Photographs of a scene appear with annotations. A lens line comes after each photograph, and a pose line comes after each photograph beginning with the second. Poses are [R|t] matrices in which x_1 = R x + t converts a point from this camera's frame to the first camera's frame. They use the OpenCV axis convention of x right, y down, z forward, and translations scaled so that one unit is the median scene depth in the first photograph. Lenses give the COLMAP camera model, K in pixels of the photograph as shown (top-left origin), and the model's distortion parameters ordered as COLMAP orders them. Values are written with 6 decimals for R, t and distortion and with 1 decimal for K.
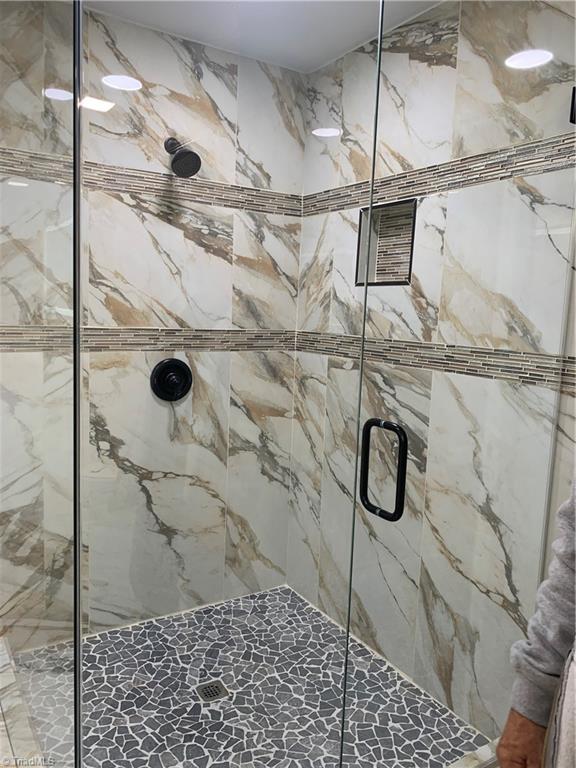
lens RADIAL K [[601.1, 0, 311.9], [0, 601.1, 380.9], [0, 0, 1]] dist [0.019346, -0.013919]
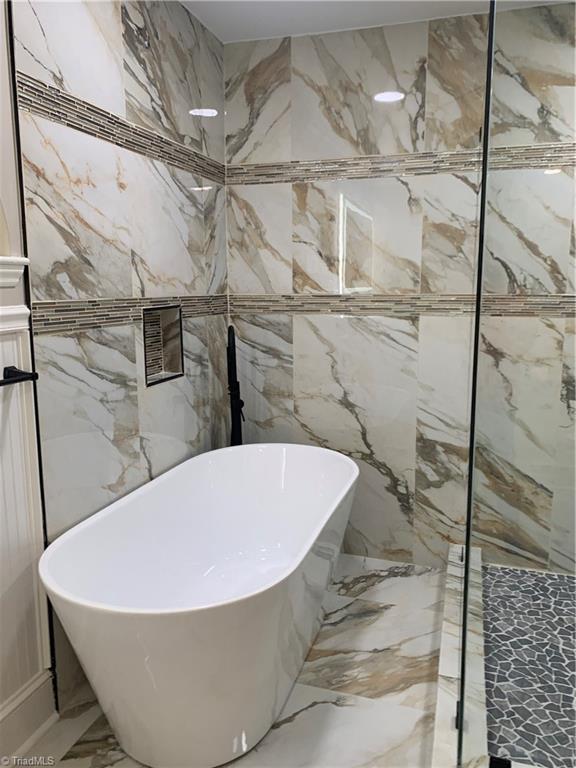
lens RADIAL K [[601.1, 0, 311.9], [0, 601.1, 380.9], [0, 0, 1]] dist [0.019346, -0.013919]
pose [[0.665109, 0.080743, -0.742368, 0.149980], [-0.060914, 0.996690, 0.053829, 0.036064], [0.744257, 0.009418, 0.667827, -0.082789]]
